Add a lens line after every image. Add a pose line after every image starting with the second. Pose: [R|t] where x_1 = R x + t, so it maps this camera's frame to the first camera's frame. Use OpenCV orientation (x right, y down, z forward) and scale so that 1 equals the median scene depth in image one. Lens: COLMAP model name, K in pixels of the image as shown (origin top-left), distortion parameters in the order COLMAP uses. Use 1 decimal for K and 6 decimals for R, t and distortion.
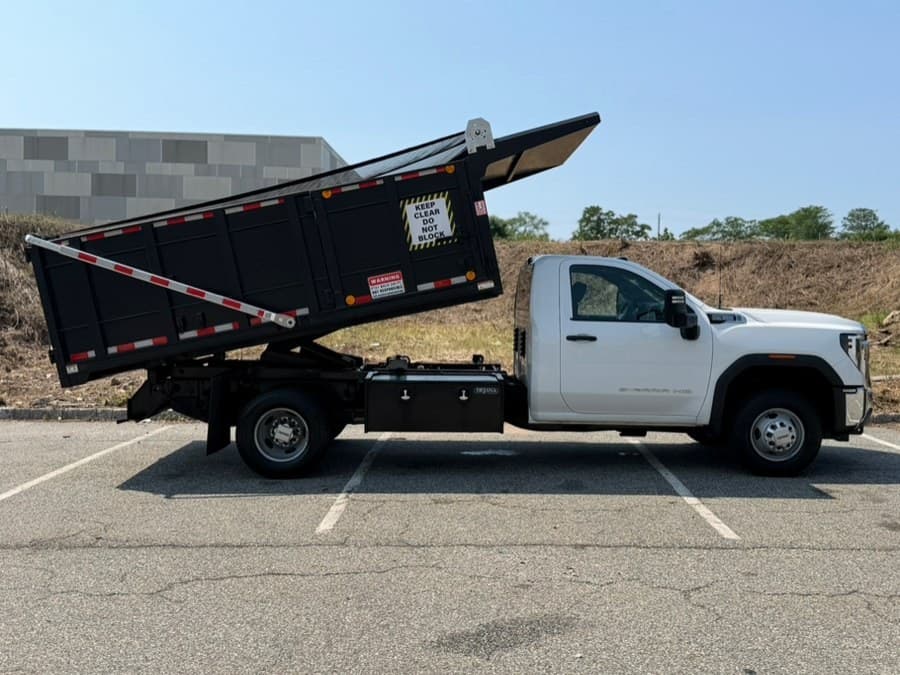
lens RADIAL K [[906.1, 0, 444.6], [0, 906.1, 331.7], [0, 0, 1]] dist [0.084579, 0.000000]
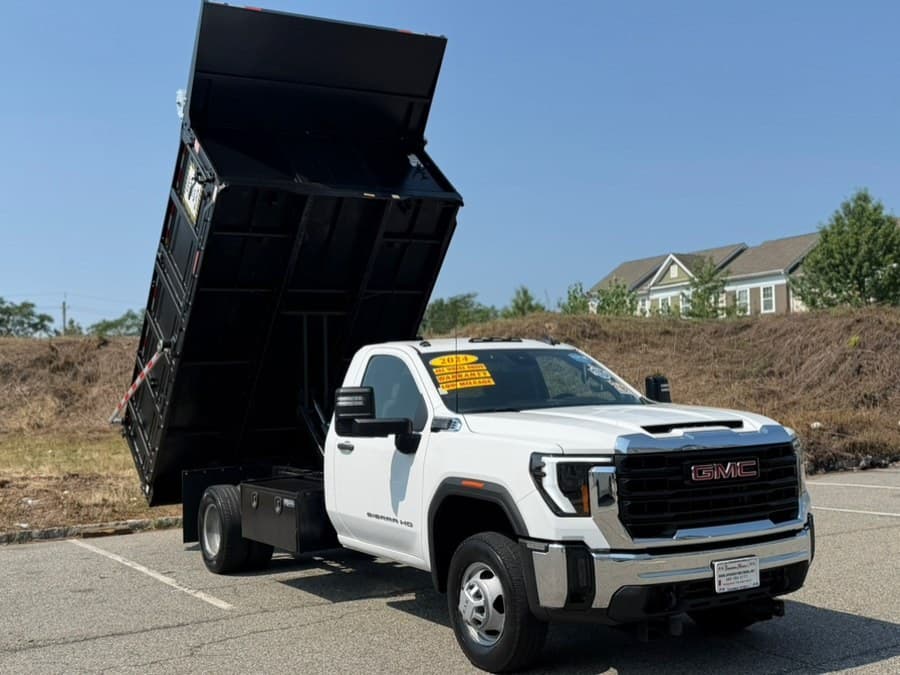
lens RADIAL K [[1109.1, 0, 418.7], [0, 1109.1, 309.5], [0, 0, 1]] dist [0.098701, 0.000000]
pose [[0.847119, 0.012627, 0.531253, -0.114996], [0.052072, 0.992934, -0.106633, 0.002754], [-0.528846, 0.117995, 0.840476, -0.053718]]
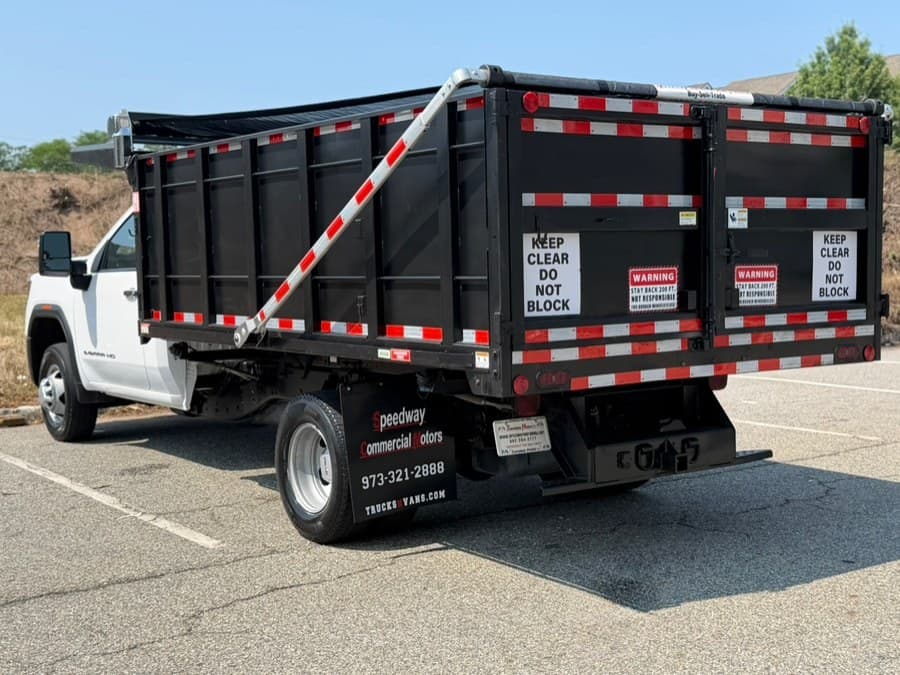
lens RADIAL K [[1260.1, 0, 459.7], [0, 1260.1, 315.6], [0, 0, 1]] dist [0.105828, 0.000000]
pose [[0.781652, -0.043978, 0.622162, -0.107279], [0.037255, 0.999022, 0.023812, 0.001807], [-0.622601, 0.004566, 0.782526, 0.008313]]
